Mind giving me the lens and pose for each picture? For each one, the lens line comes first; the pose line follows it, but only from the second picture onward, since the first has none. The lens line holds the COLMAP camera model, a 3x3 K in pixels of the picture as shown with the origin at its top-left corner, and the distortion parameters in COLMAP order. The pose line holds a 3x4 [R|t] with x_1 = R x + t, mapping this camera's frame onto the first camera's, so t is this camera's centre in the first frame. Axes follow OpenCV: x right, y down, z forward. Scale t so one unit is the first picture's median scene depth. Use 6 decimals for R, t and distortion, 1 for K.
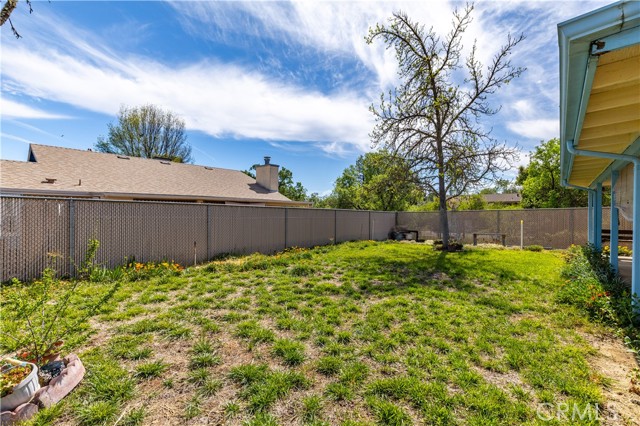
lens RADIAL K [[291.7, 0, 319.9], [0, 291.7, 212.4], [0, 0, 1]] dist [0.002419, -0.002583]
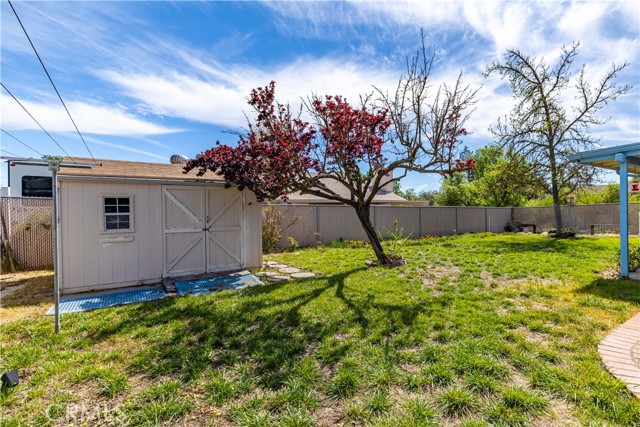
lens RADIAL K [[291.7, 0, 332.6], [0, 291.7, 213.8], [0, 0, 1]] dist [0.002419, -0.002583]
pose [[0.957535, -0.021938, -0.287480, -0.125272], [0.024547, 0.999684, 0.005472, -0.001460], [0.287269, -0.012296, 0.957771, -0.441969]]
